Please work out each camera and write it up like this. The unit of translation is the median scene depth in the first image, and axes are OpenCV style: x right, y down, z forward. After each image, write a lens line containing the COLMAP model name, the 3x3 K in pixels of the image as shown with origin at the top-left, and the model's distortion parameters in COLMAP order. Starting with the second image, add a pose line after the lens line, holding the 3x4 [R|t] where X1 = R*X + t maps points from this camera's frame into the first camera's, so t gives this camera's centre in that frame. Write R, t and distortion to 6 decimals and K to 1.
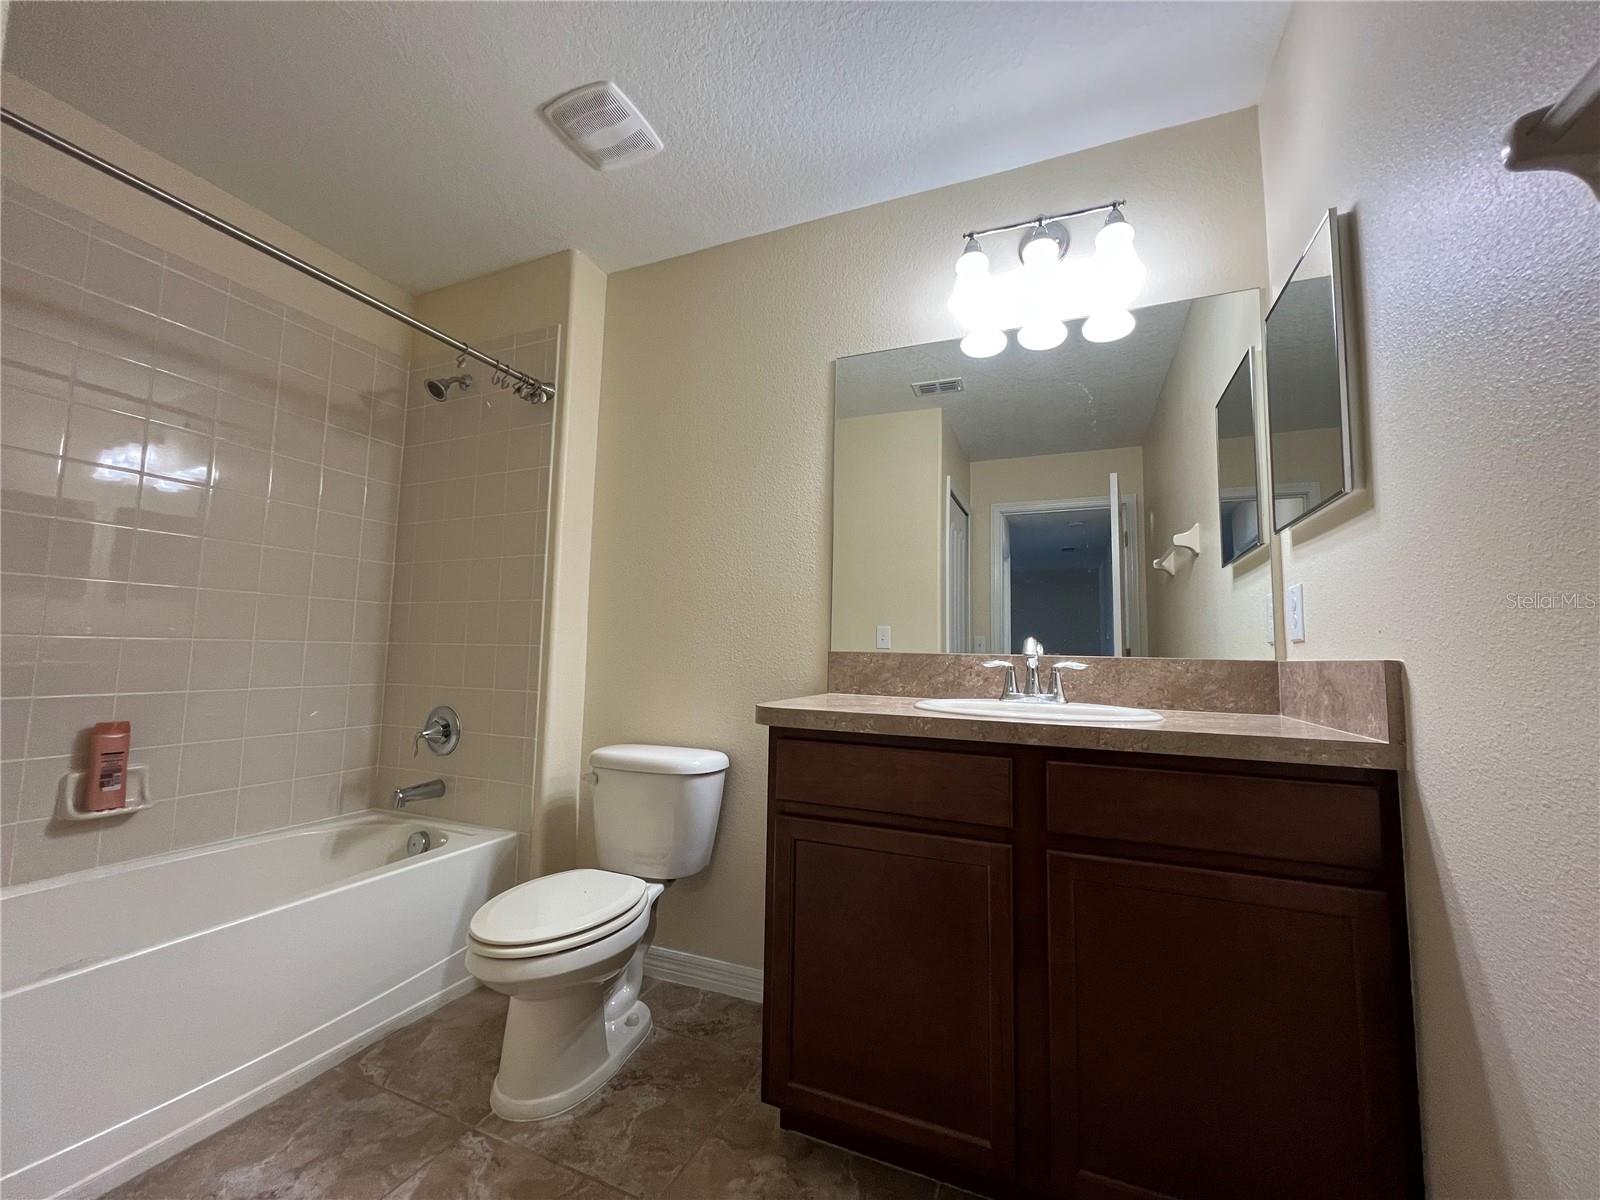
lens RADIAL K [[641.5, 0, 800.3], [0, 641.5, 601.9], [0, 0, 1]] dist [-0.000161, 0.000070]
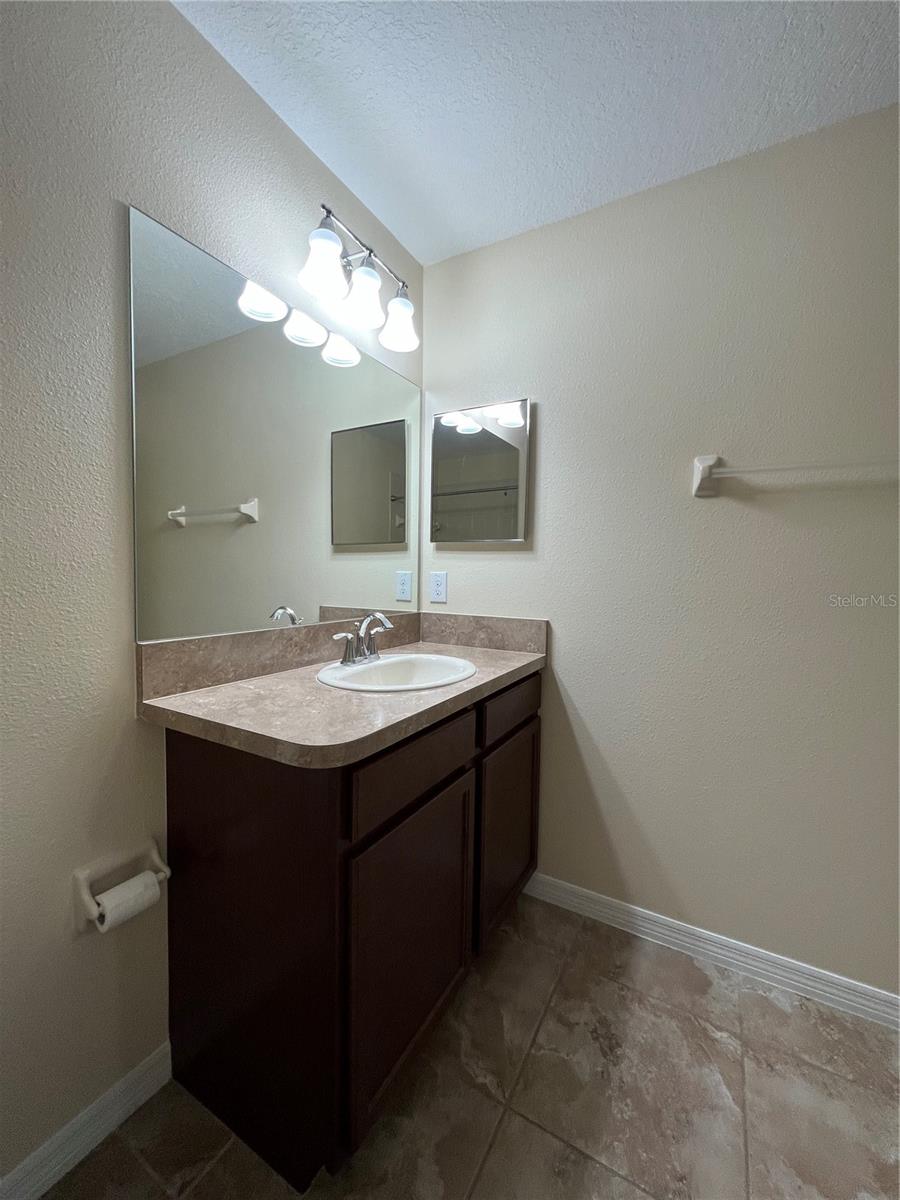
lens RADIAL K [[481.1, 0, 449.8], [0, 481.1, 593.0], [0, 0, 1]] dist [-0.000161, 0.000070]
pose [[0.128678, -0.064458, 0.989589, -0.546792], [-0.096912, 0.992292, 0.077236, -0.069730], [-0.986940, -0.105842, 0.121439, 0.728880]]
